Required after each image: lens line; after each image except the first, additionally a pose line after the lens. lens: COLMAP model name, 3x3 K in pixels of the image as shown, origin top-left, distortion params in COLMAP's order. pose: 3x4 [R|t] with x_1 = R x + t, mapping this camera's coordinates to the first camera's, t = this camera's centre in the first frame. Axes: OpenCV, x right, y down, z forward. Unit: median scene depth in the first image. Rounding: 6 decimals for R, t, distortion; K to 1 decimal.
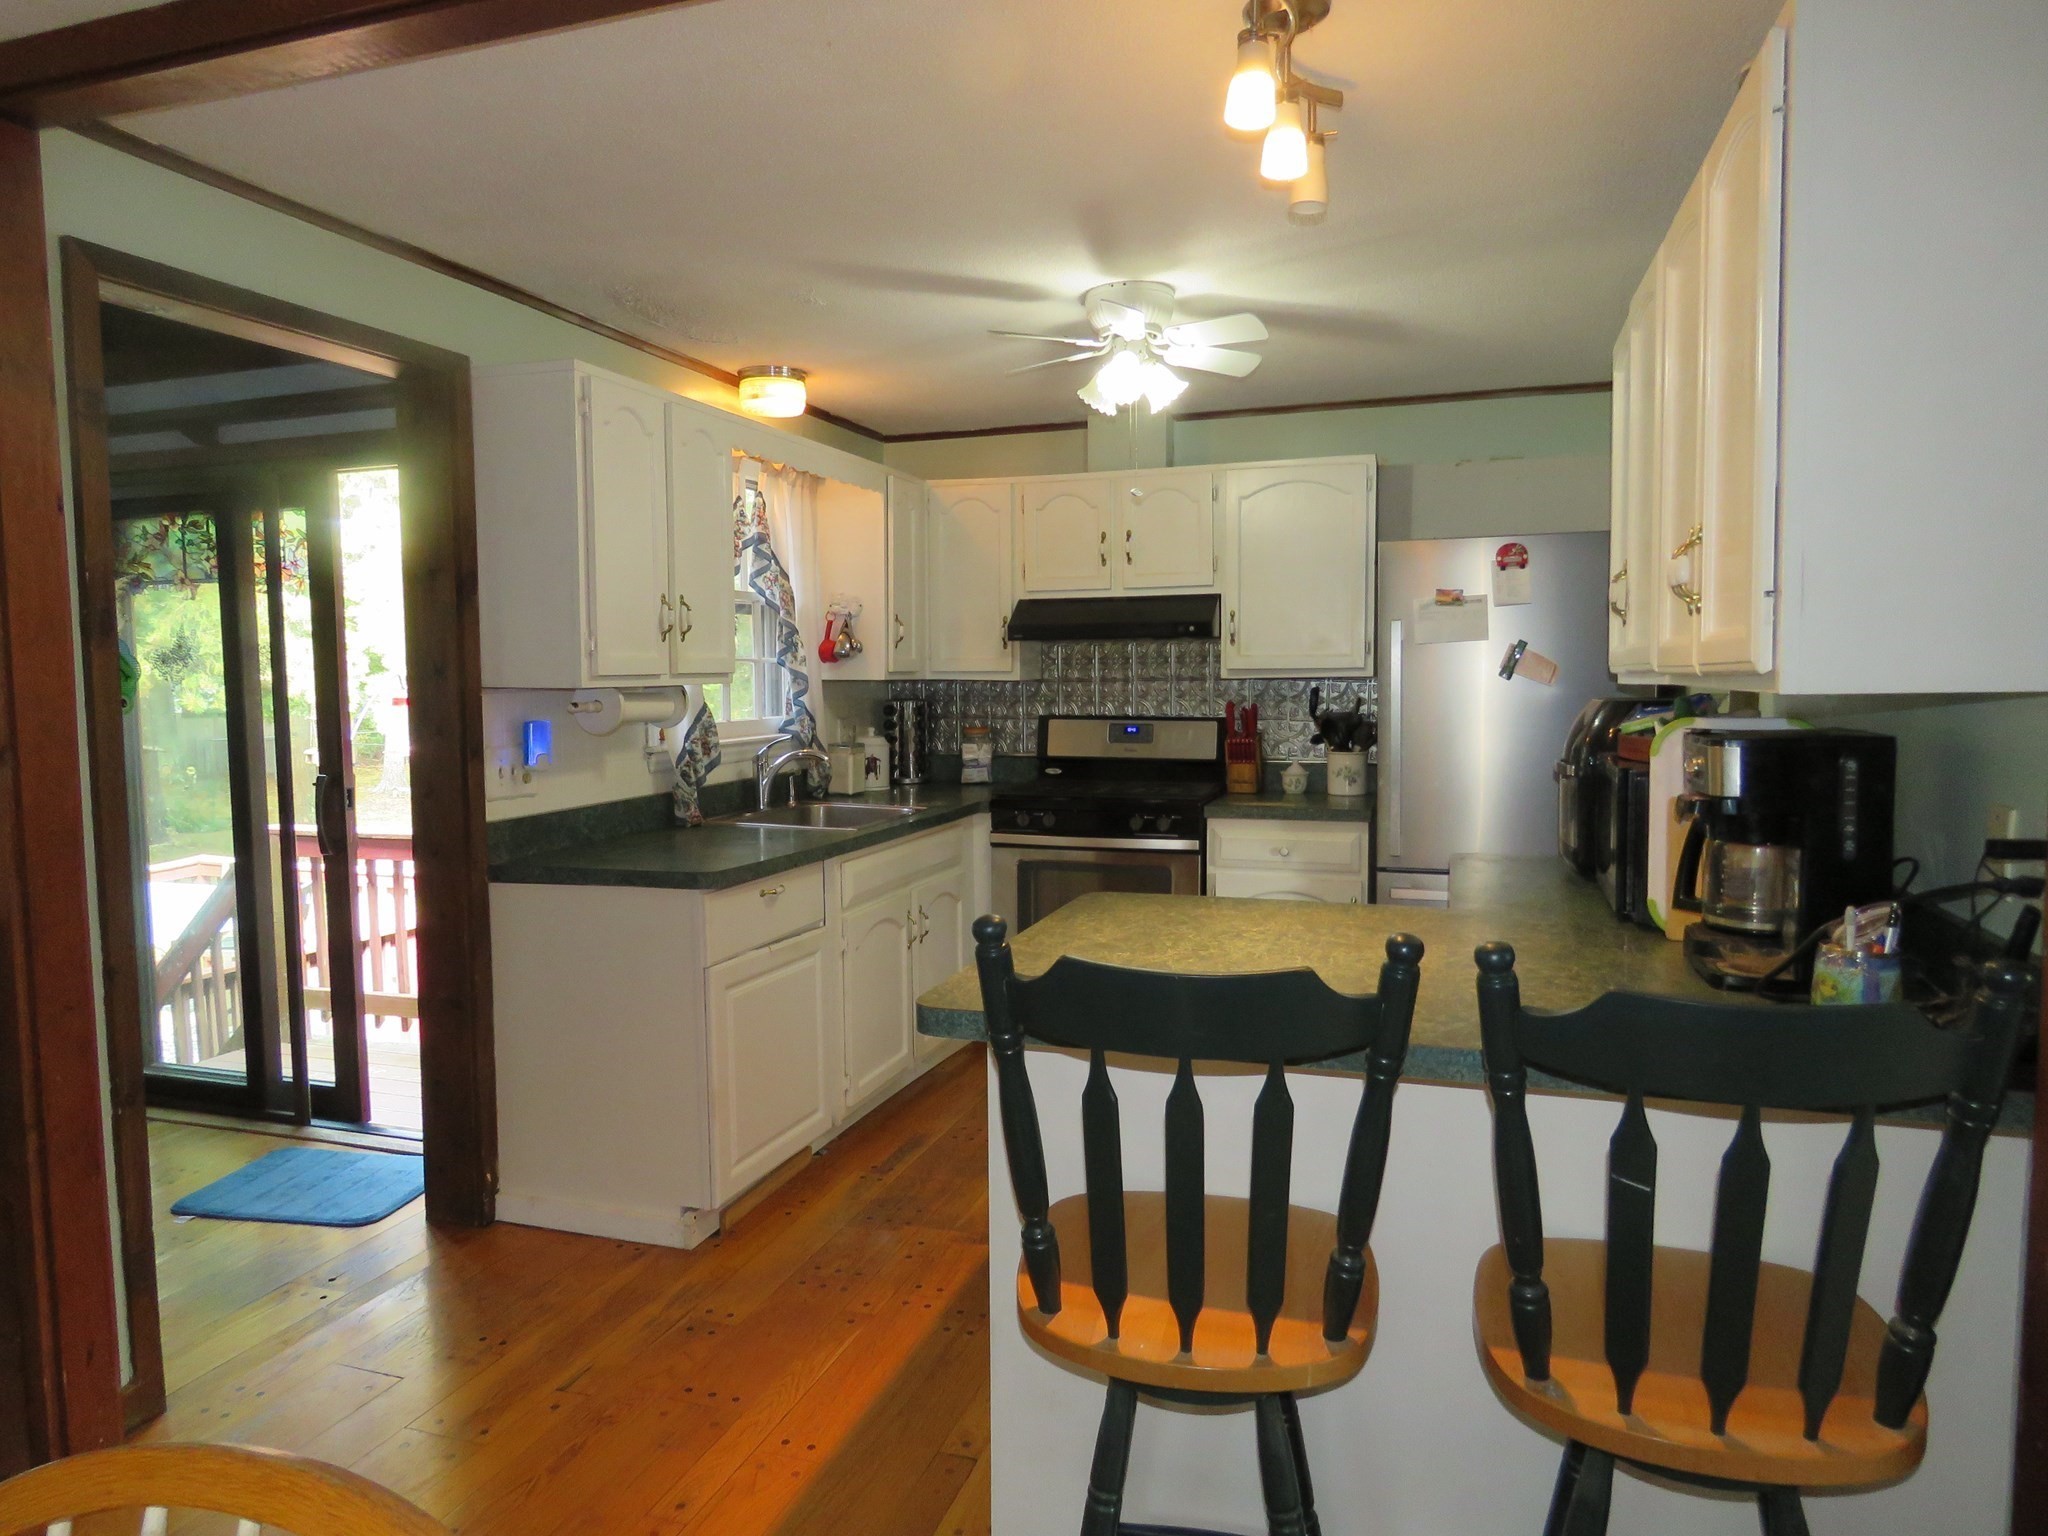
lens RADIAL K [[1294.4, 0, 1011.7], [0, 1294.4, 766.2], [0, 0, 1]] dist [0.003727, -0.030455]
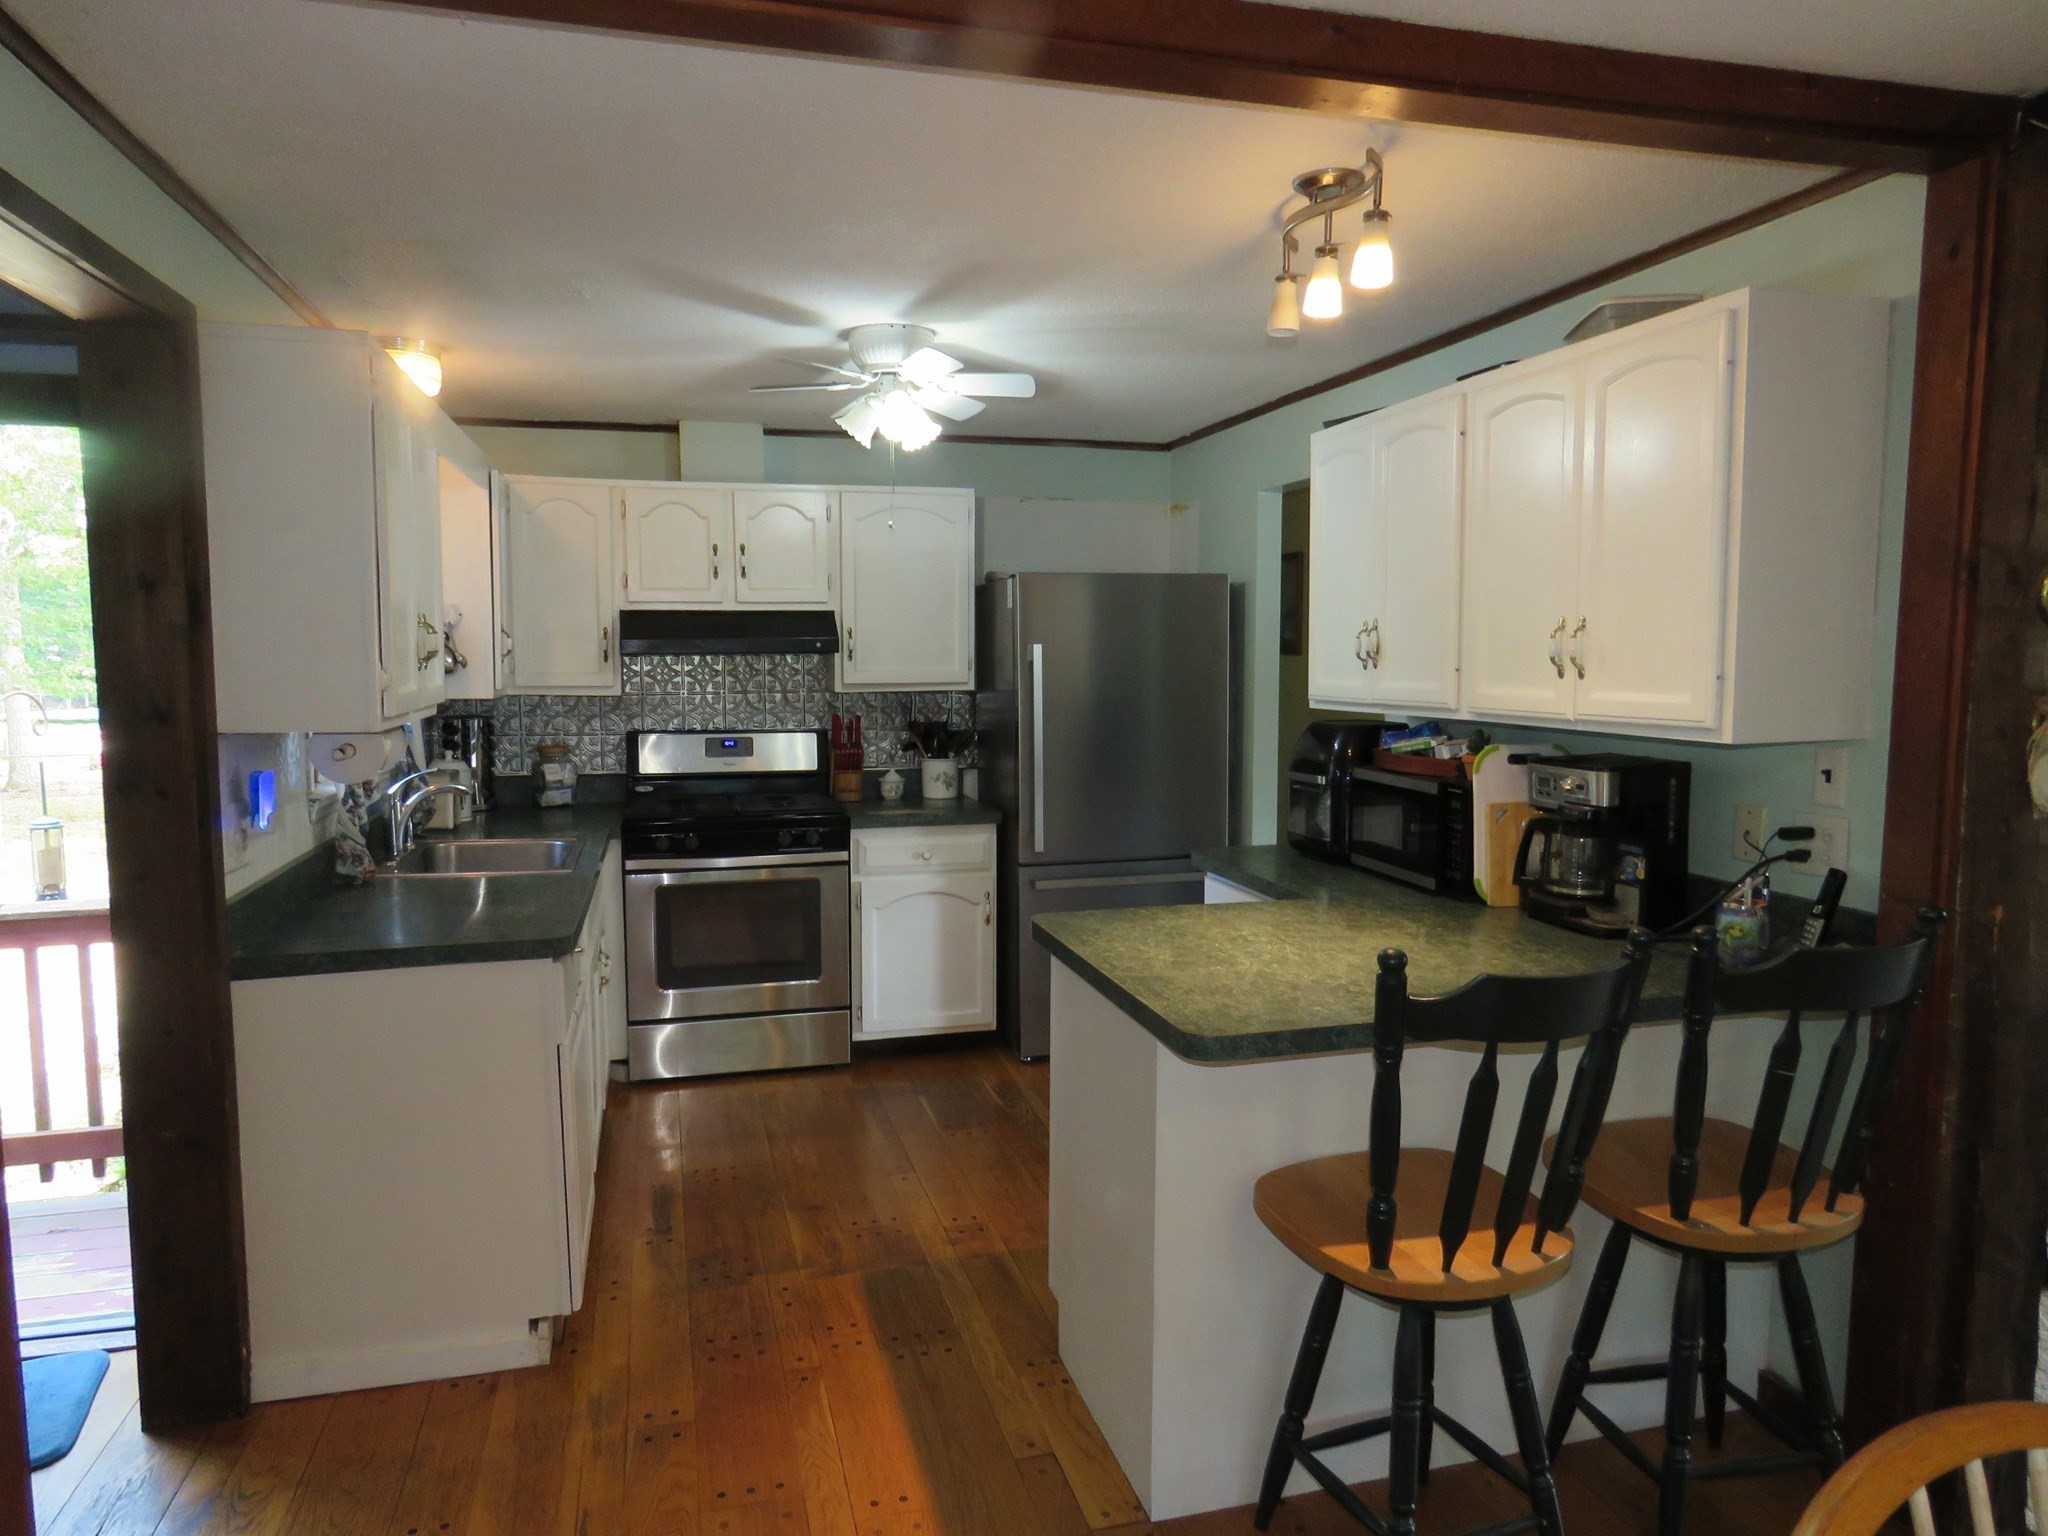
lens RADIAL K [[1294.4, 0, 1011.7], [0, 1294.4, 766.2], [0, 0, 1]] dist [0.003727, -0.030455]
pose [[0.834110, -0.041866, 0.550006, -0.315883], [0.034387, 0.999123, 0.023903, -0.031162], [-0.550525, -0.001024, 0.834818, 0.063182]]
